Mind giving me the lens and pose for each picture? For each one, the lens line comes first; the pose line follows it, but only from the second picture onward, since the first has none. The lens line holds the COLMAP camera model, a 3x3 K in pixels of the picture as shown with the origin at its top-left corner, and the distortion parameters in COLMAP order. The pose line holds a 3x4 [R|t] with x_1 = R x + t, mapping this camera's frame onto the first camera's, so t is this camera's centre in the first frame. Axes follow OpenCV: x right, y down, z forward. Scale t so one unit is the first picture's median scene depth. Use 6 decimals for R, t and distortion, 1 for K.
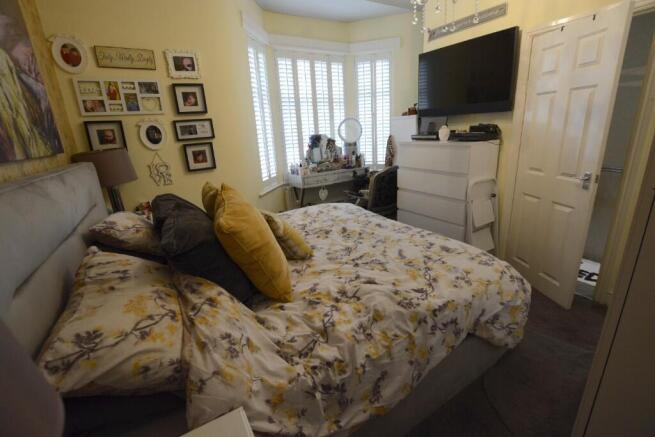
lens RADIAL K [[285.9, 0, 325.4], [0, 285.9, 218.9], [0, 0, 1]] dist [-0.024288, 0.003464]
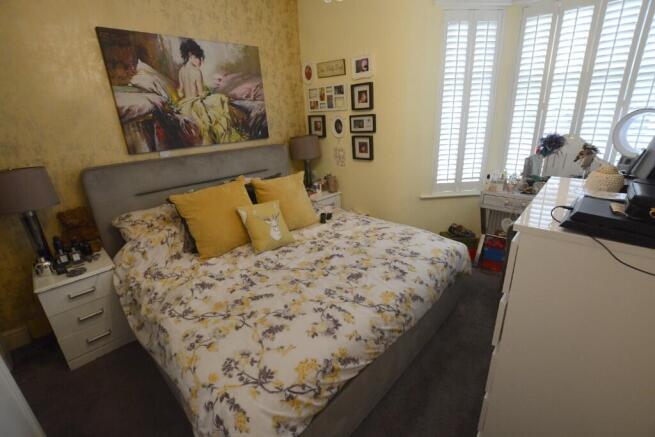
lens RADIAL K [[285.9, 0, 328.0], [0, 285.9, 216.6], [0, 0, 1]] dist [-0.024288, 0.003464]
pose [[0.275317, 0.363444, -0.890005, 0.699076], [-0.258974, 0.919599, 0.295417, -0.292003], [0.925815, 0.149155, 0.347304, 0.565887]]
